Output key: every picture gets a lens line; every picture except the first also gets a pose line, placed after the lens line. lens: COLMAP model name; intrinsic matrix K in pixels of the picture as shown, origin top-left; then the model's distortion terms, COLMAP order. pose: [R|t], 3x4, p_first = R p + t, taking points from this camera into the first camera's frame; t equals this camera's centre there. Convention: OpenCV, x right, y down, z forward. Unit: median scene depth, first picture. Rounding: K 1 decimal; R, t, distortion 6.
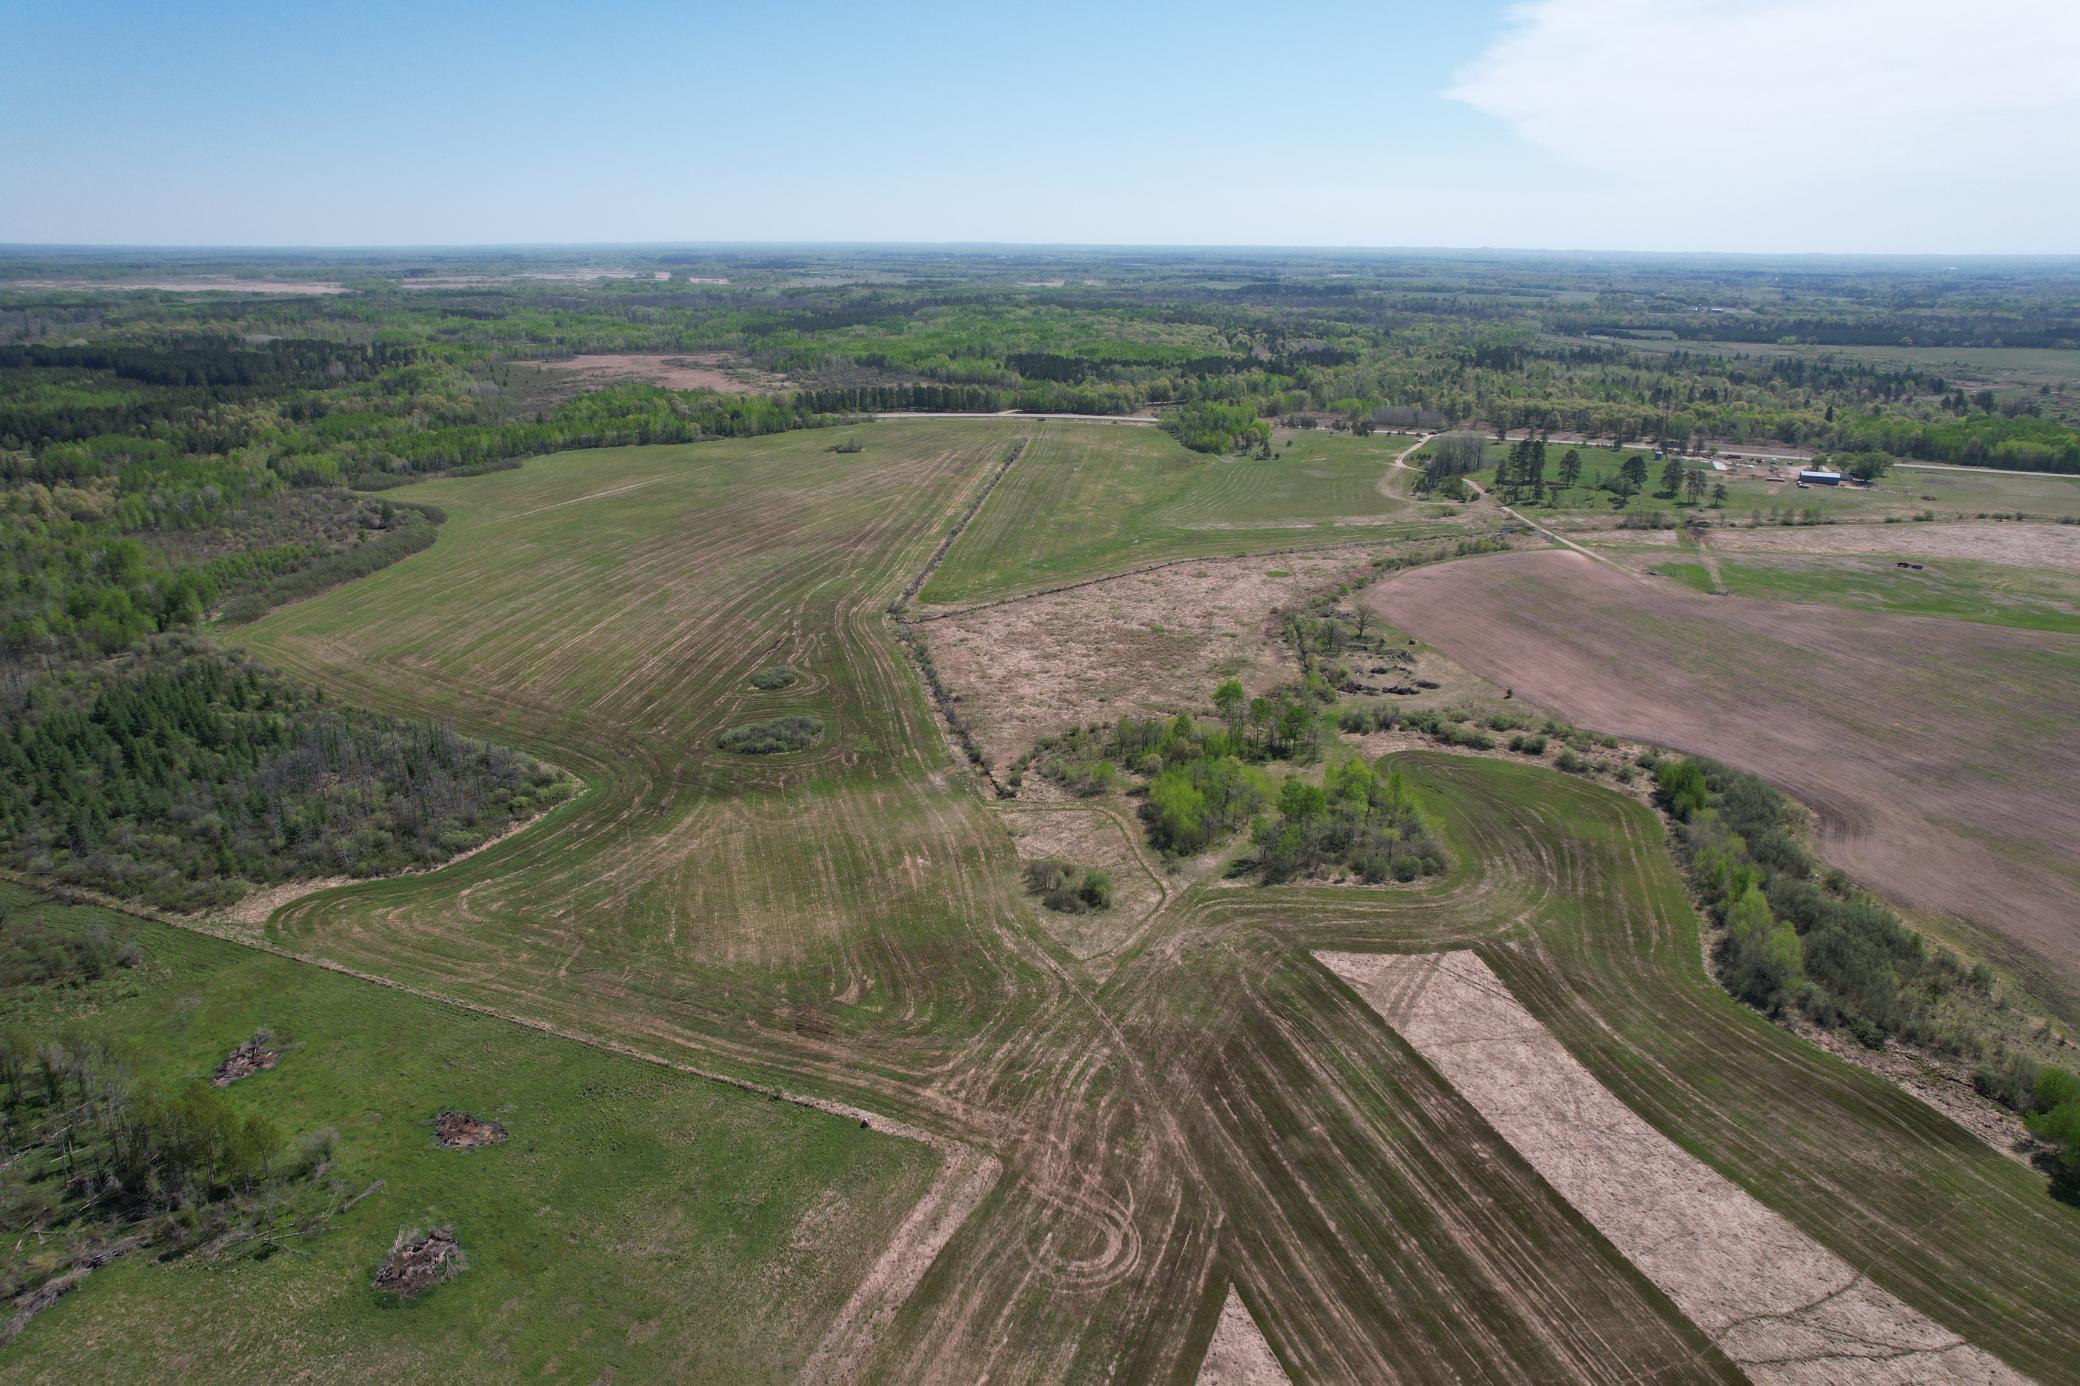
lens RADIAL K [[1338.9, 0, 1041.3], [0, 1338.9, 699.2], [0, 0, 1]] dist [-0.077416, 0.074528]
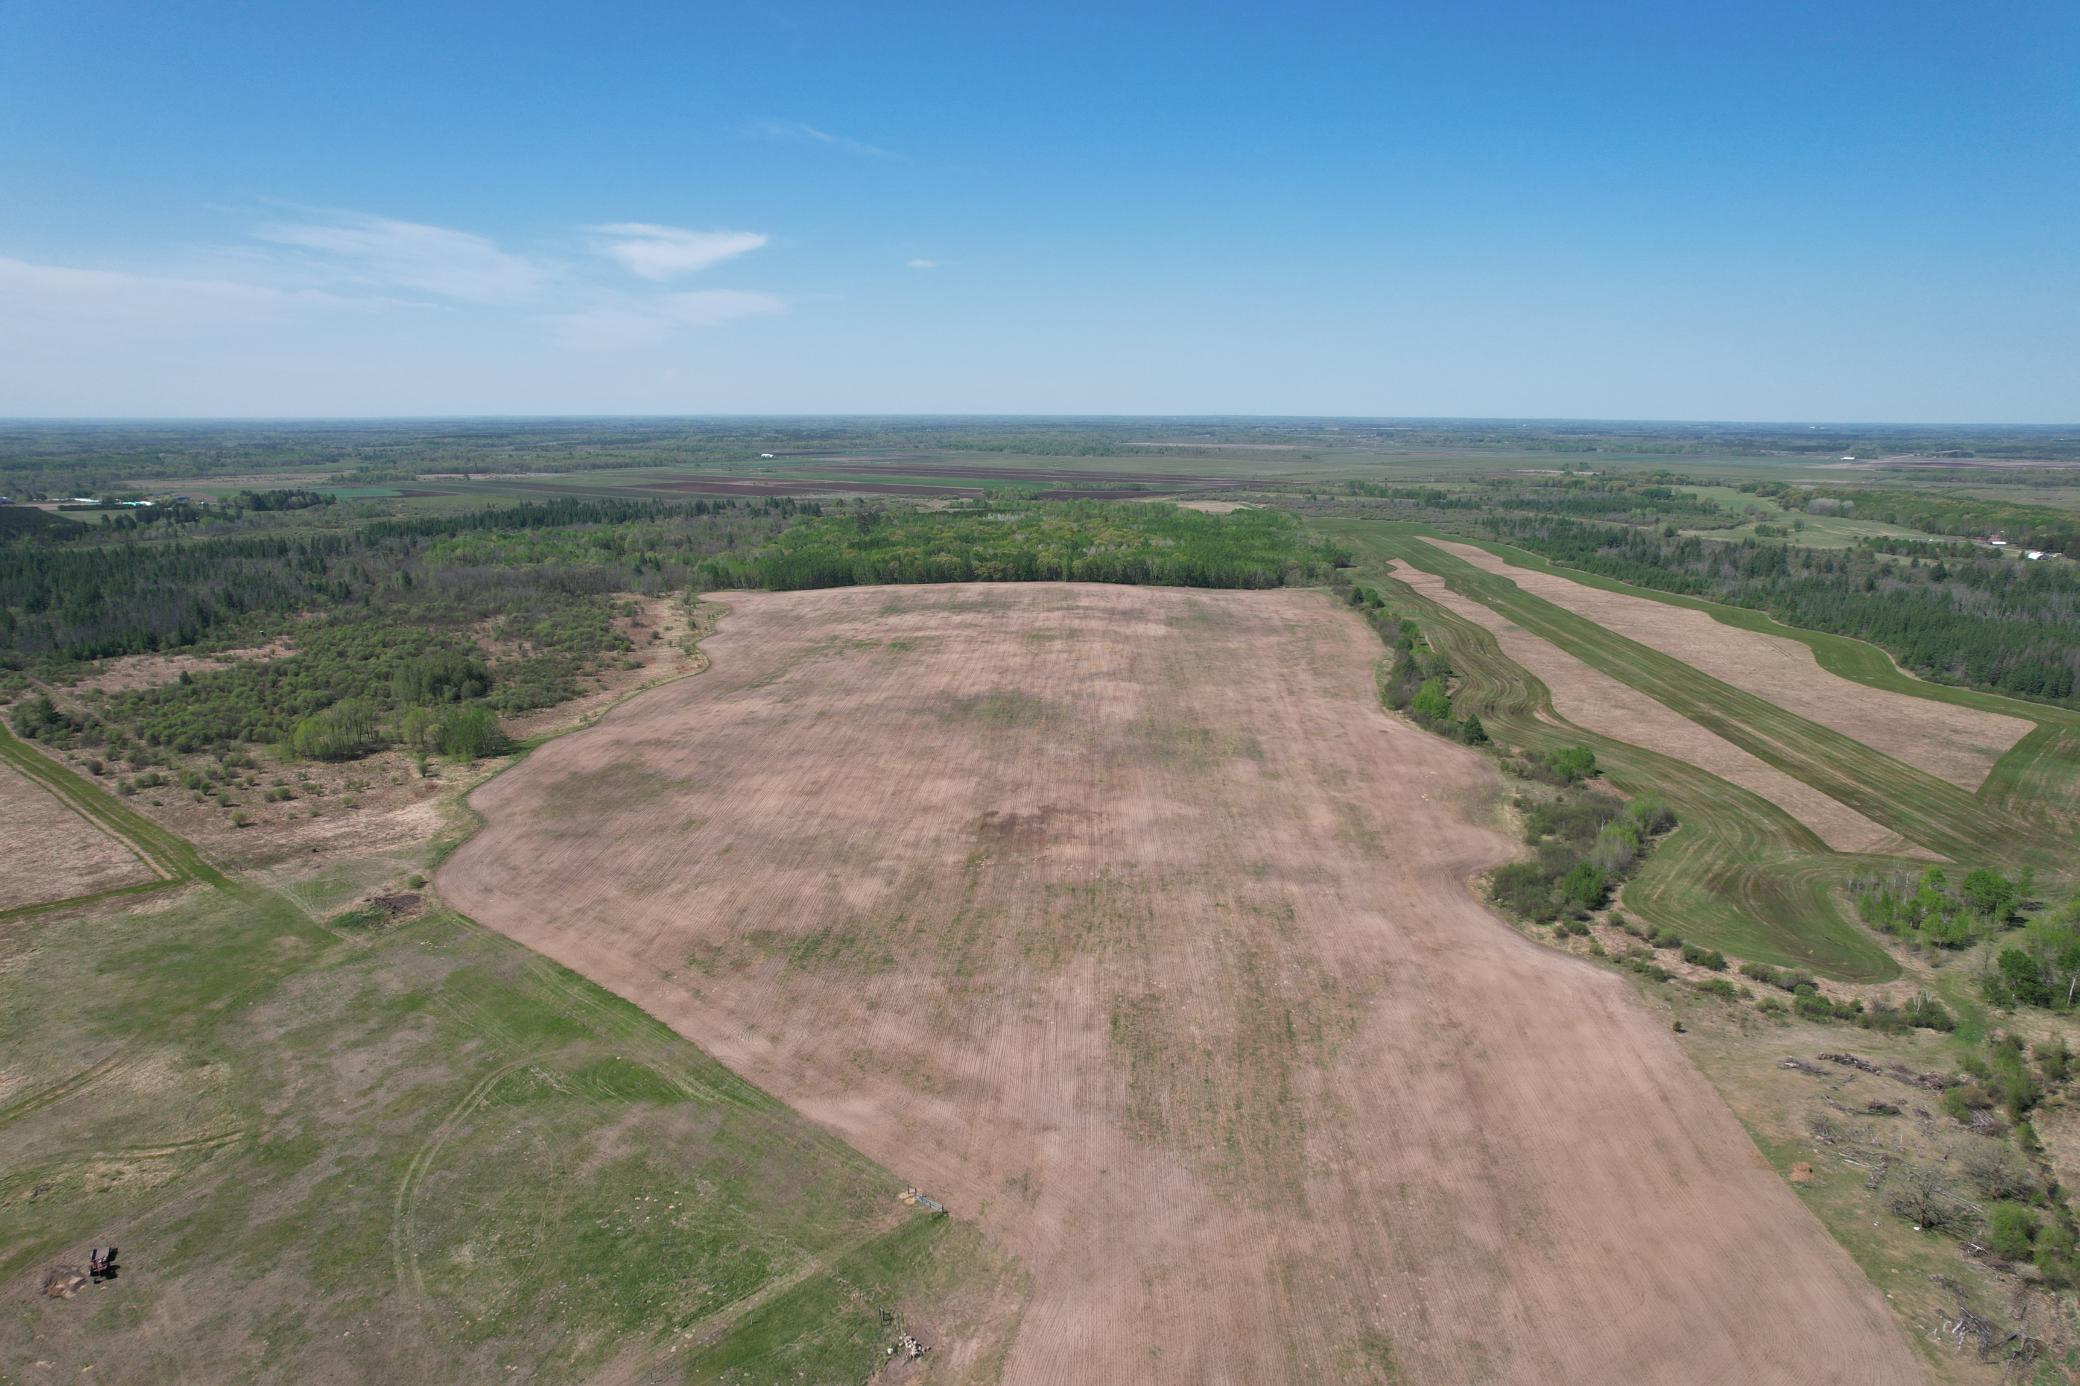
lens RADIAL K [[1338.9, 0, 1041.3], [0, 1338.9, 699.2], [0, 0, 1]] dist [-0.077416, 0.074528]
pose [[-0.937074, -0.086591, 0.338222, 0.202419], [0.102615, 0.857657, 0.503879, -0.244168], [-0.333710, 0.506878, -0.794803, 0.715118]]
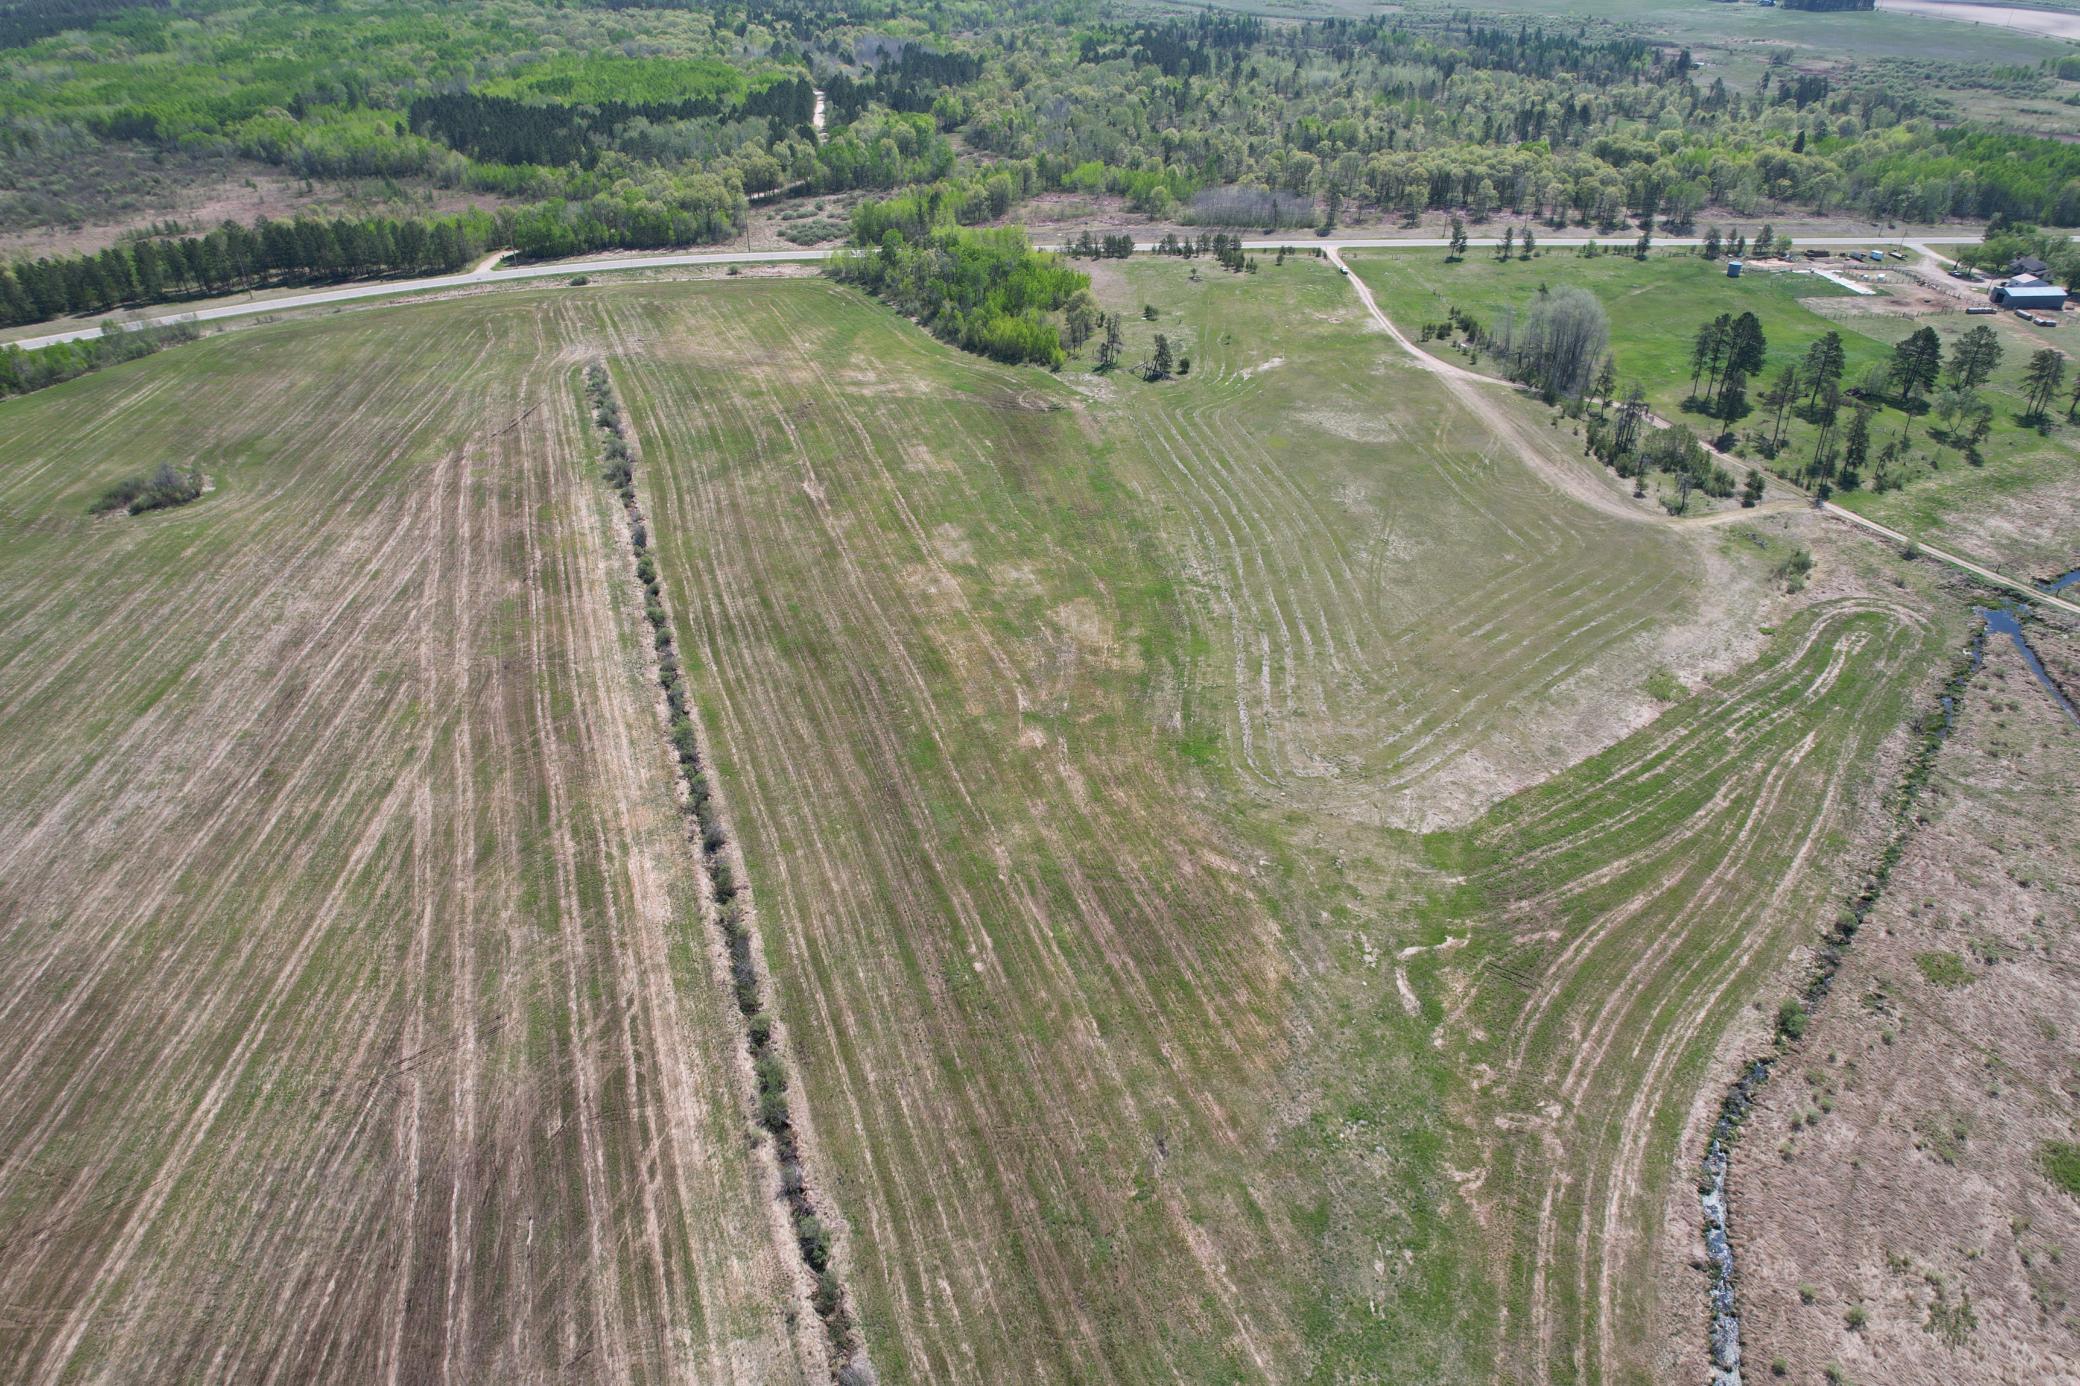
lens RADIAL K [[1338.9, 0, 1041.3], [0, 1338.9, 699.2], [0, 0, 1]] dist [-0.077416, 0.074528]
pose [[0.902142, -0.234471, 0.362164, -0.064918], [0.145319, 0.955521, 0.256635, -0.182576], [-0.406229, -0.178892, 0.896089, 0.529686]]
